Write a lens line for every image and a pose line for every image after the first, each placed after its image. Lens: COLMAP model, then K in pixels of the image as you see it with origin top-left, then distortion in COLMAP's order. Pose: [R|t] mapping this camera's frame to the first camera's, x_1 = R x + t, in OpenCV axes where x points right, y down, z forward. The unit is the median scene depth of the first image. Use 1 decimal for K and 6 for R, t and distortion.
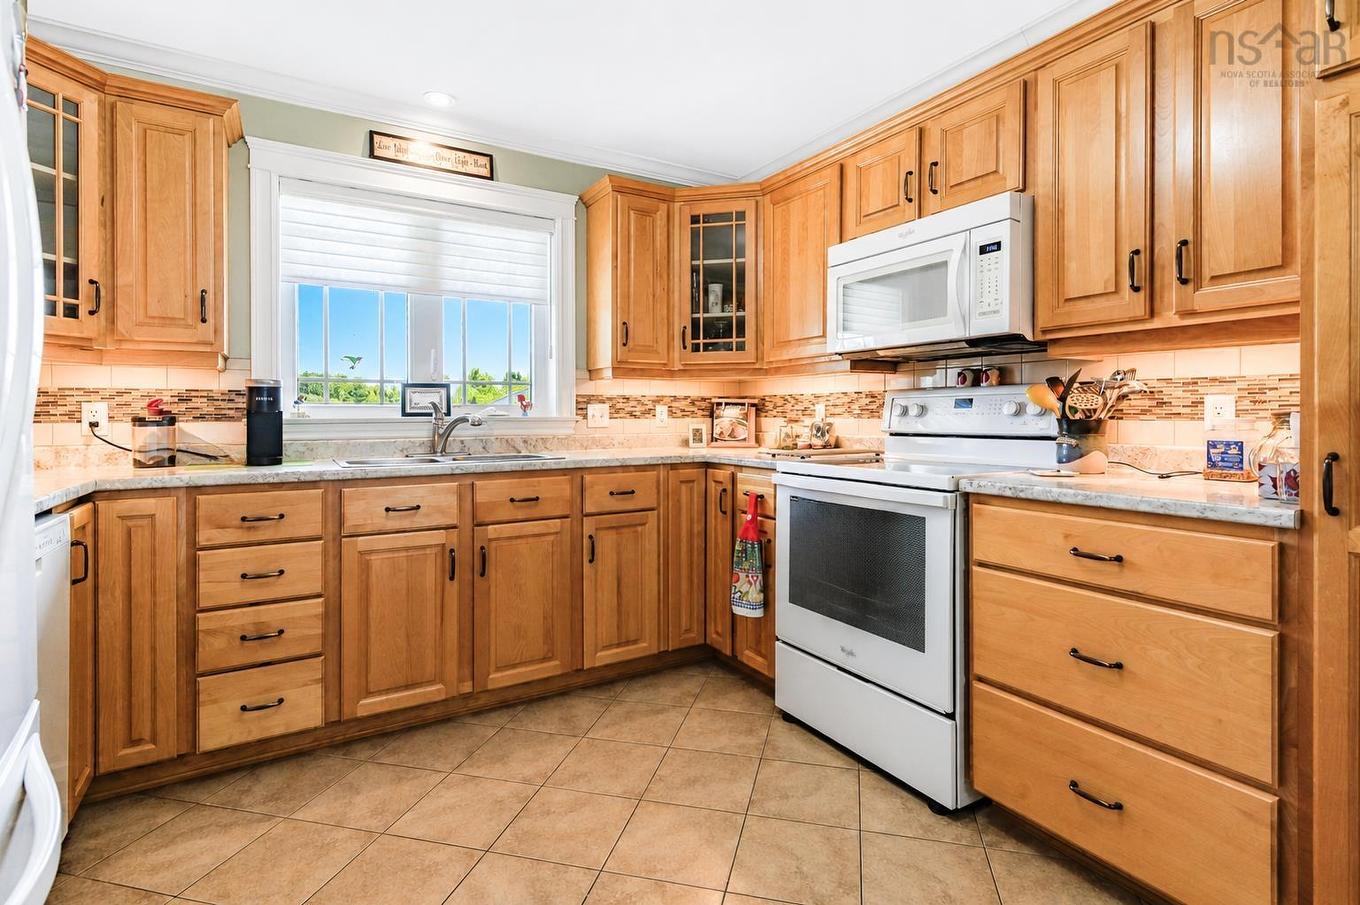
lens RADIAL K [[664.1, 0, 686.2], [0, 664.1, 408.6], [0, 0, 1]] dist [0.001796, -0.000095]
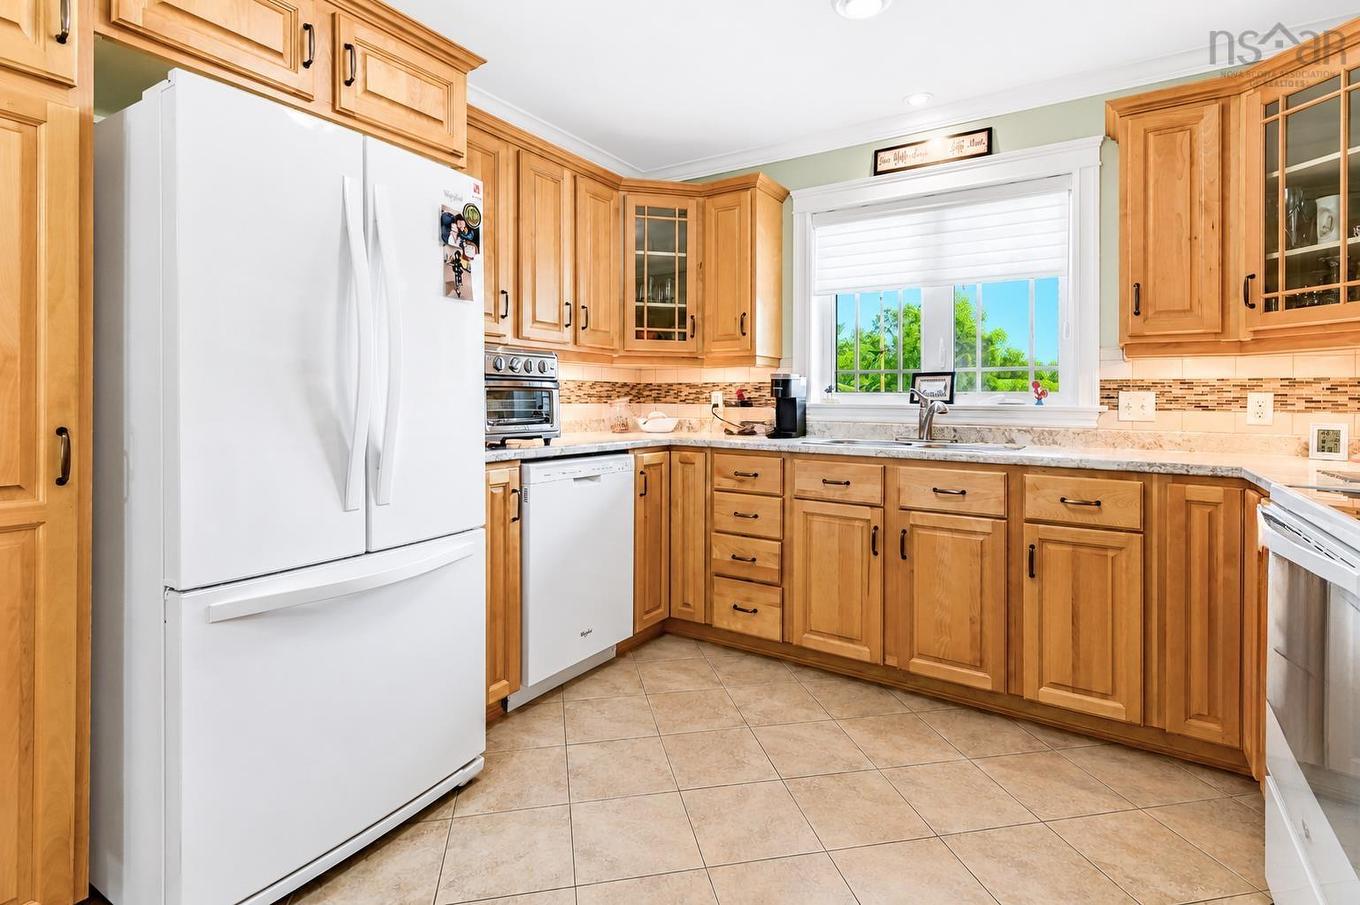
lens RADIAL K [[649.4, 0, 680.2], [0, 649.4, 404.4], [0, 0, 1]] dist [0.000080, -0.000449]
pose [[0.426016, 0.014755, -0.904595, 0.403699], [-0.002851, 0.999884, 0.014966, -0.001207], [0.904711, -0.003797, 0.426008, 0.231273]]
